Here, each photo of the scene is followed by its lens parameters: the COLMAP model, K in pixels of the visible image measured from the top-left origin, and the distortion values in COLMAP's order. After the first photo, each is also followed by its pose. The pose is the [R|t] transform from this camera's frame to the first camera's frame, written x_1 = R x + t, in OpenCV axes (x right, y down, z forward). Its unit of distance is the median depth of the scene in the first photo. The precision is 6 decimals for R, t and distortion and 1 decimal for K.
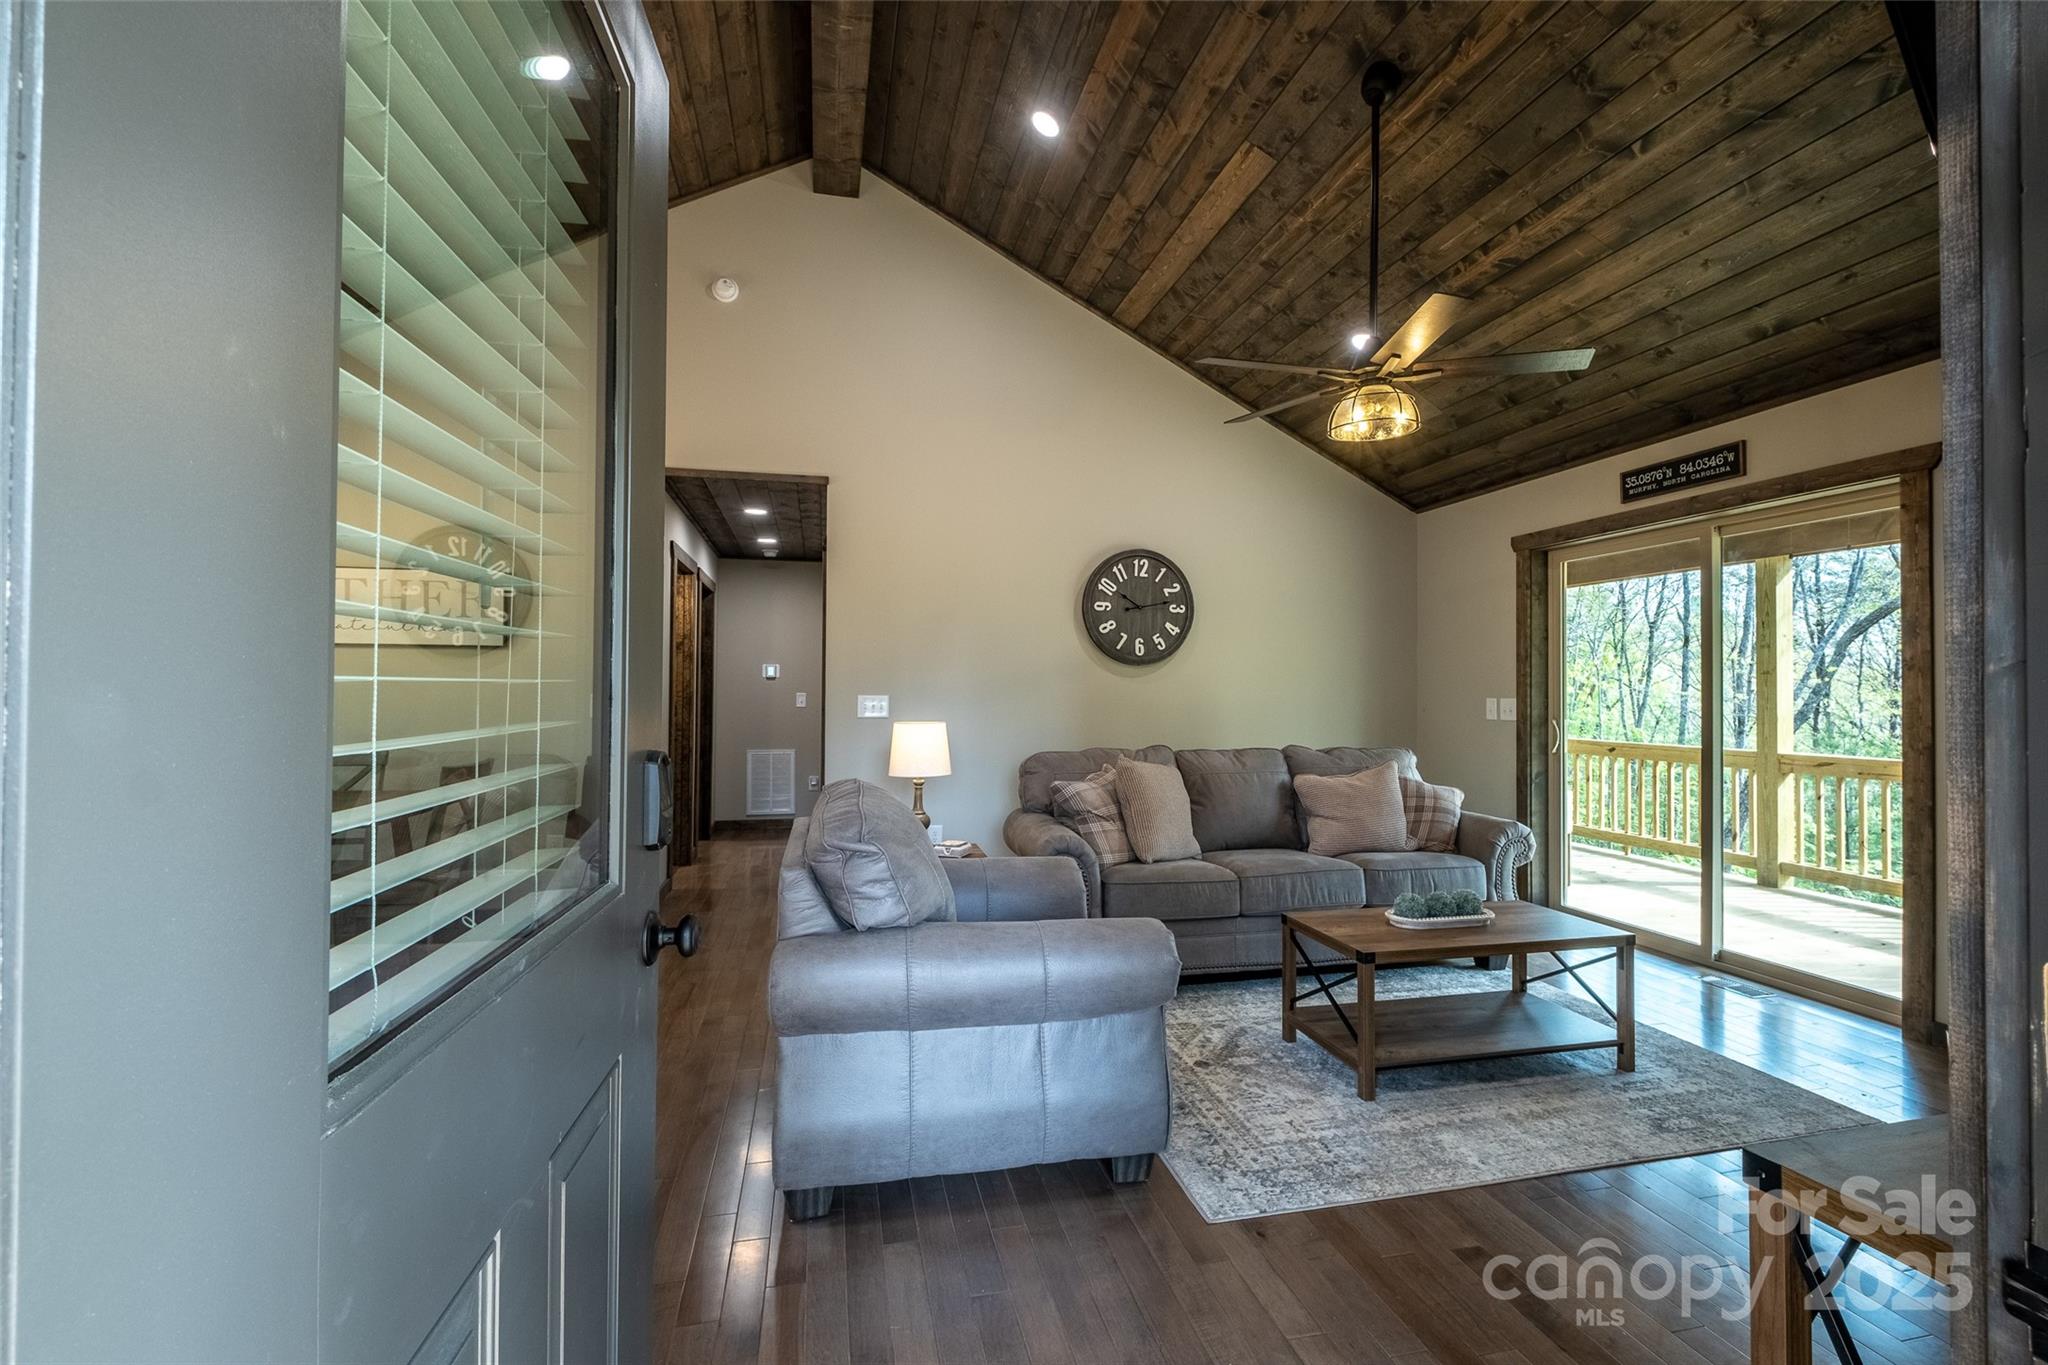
lens RADIAL K [[894.9, 0, 1024.0], [0, 894.9, 682.5], [0, 0, 1]] dist [-0.000554, 0.000484]
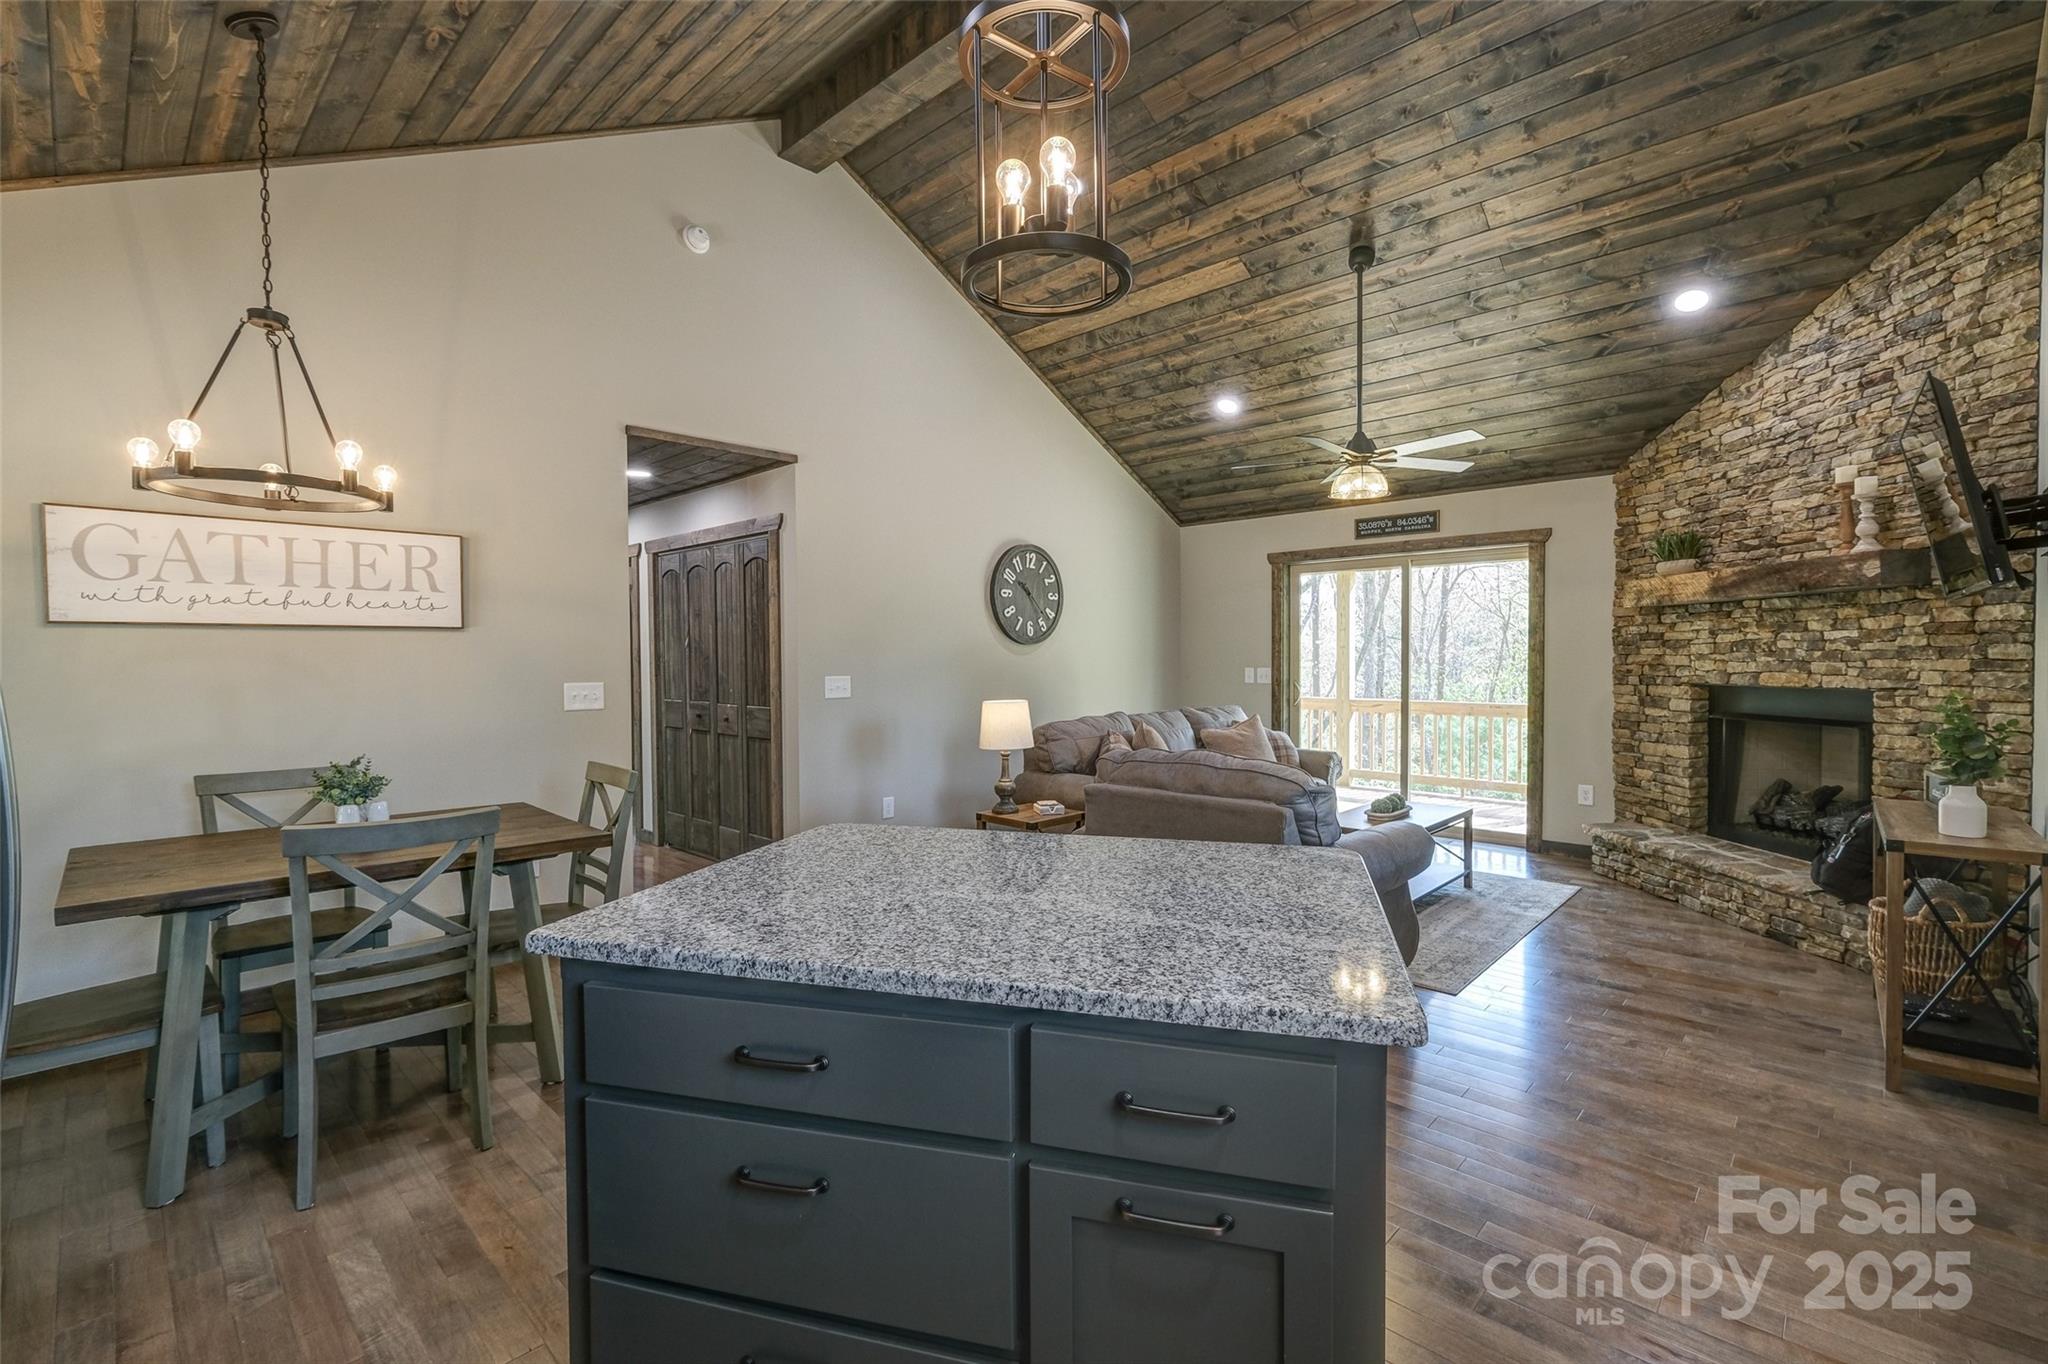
lens RADIAL K [[894.9, 0, 1024.0], [0, 894.9, 682.0], [0, 0, 1]] dist [-0.000554, 0.000484]
pose [[0.833075, -0.027440, 0.552479, -0.568697], [0.003883, 0.999034, 0.043765, -0.023140], [-0.553146, -0.034315, 0.832377, 0.032389]]
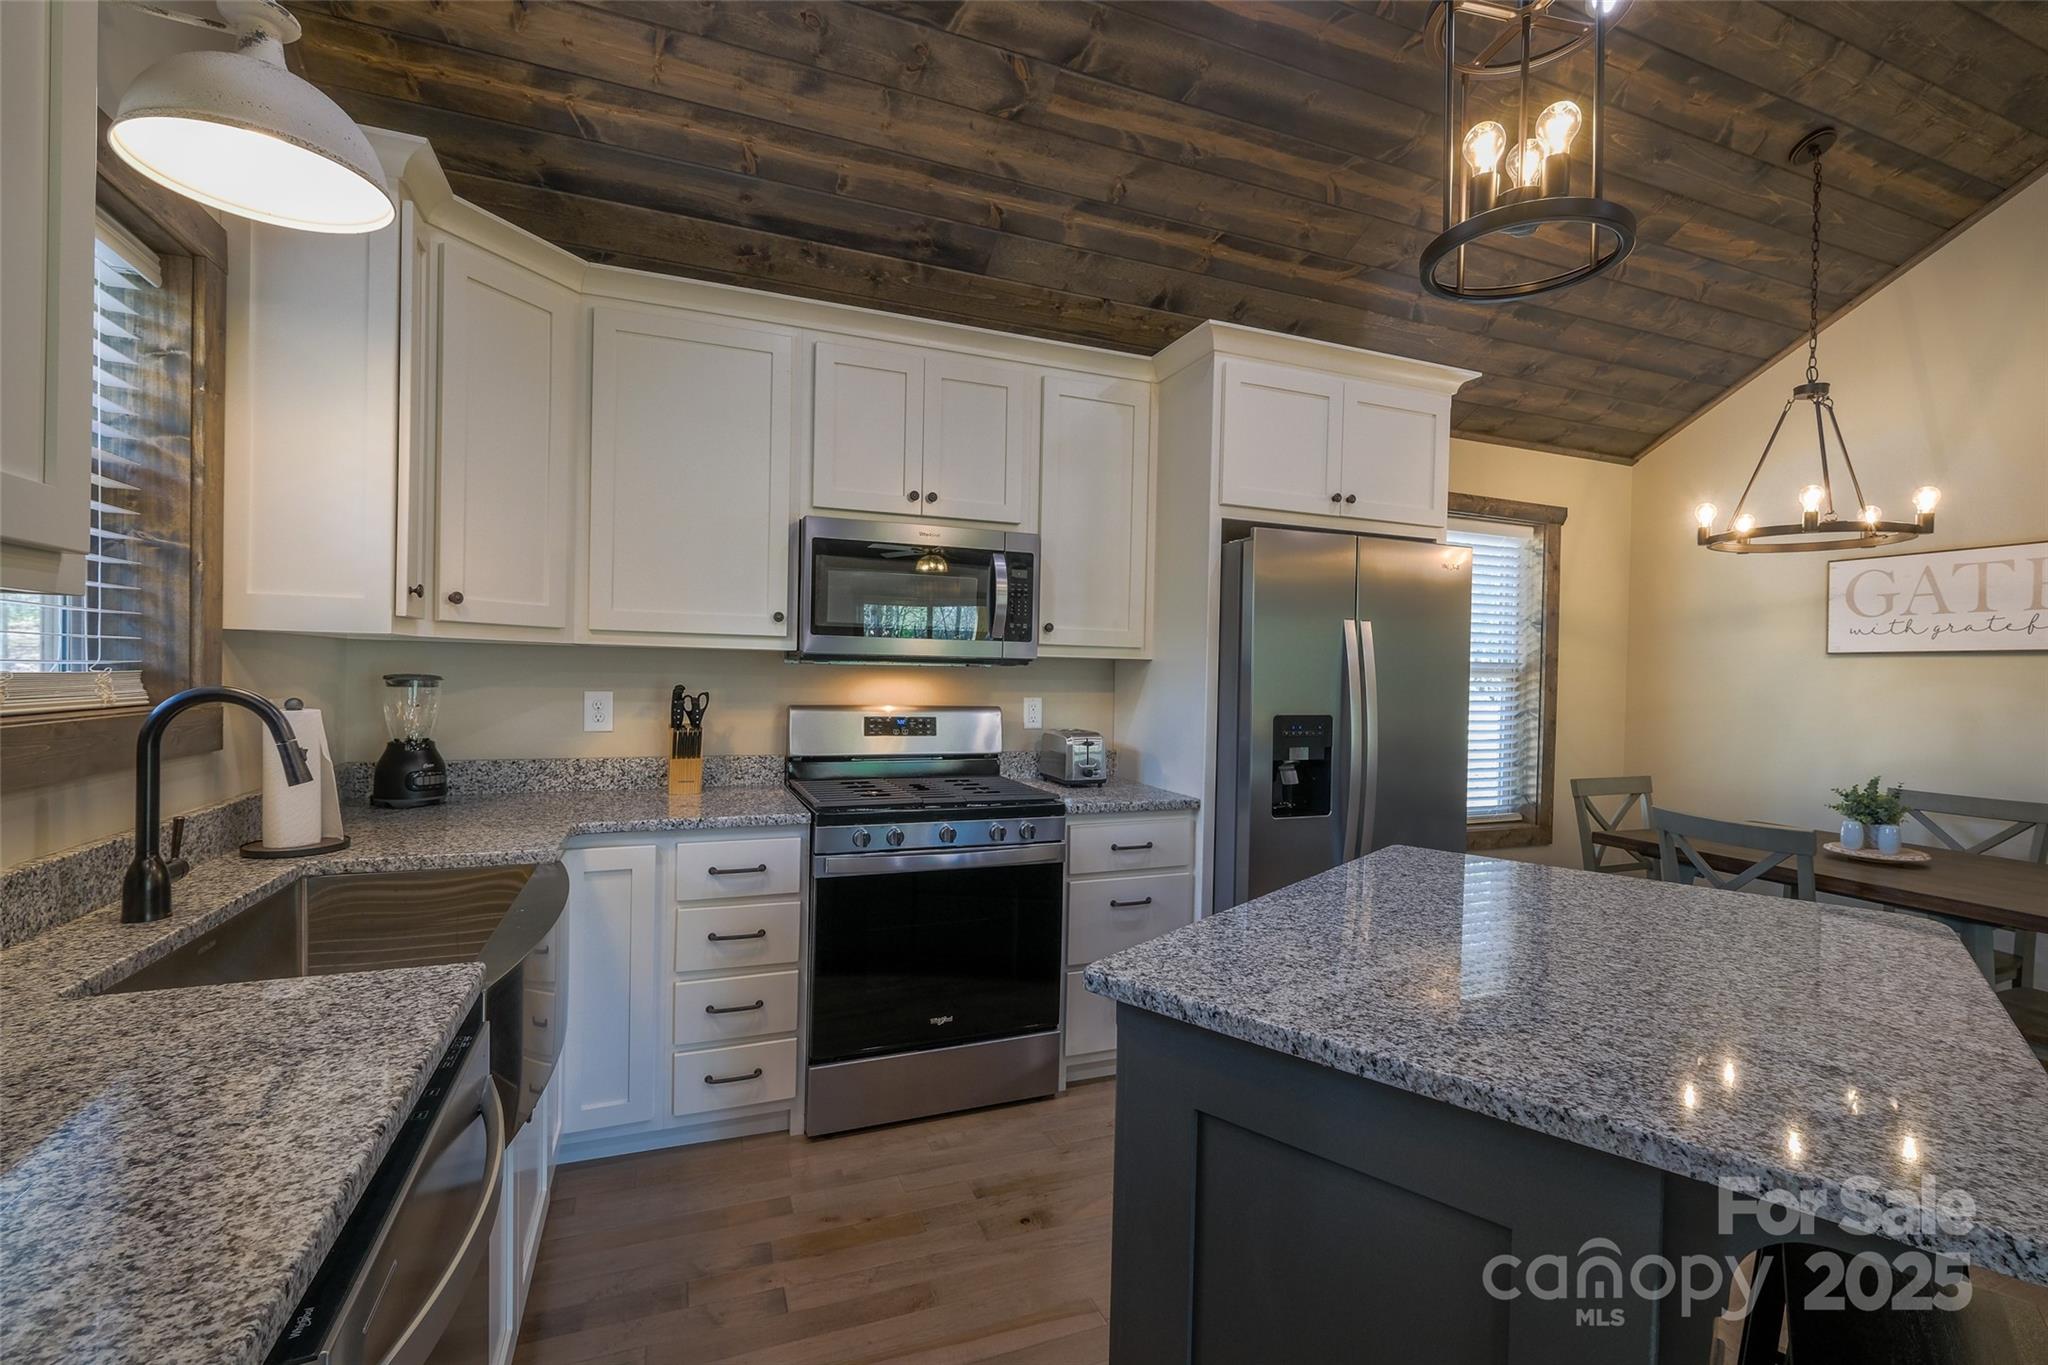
lens RADIAL K [[894.9, 0, 1024.0], [0, 894.9, 682.5], [0, 0, 1]] dist [-0.000554, 0.000484]
pose [[0.146717, 0.005351, -0.989164, -0.126839], [-0.002983, 0.999983, 0.004967, -0.016617], [0.989174, 0.002222, 0.146731, 0.097613]]
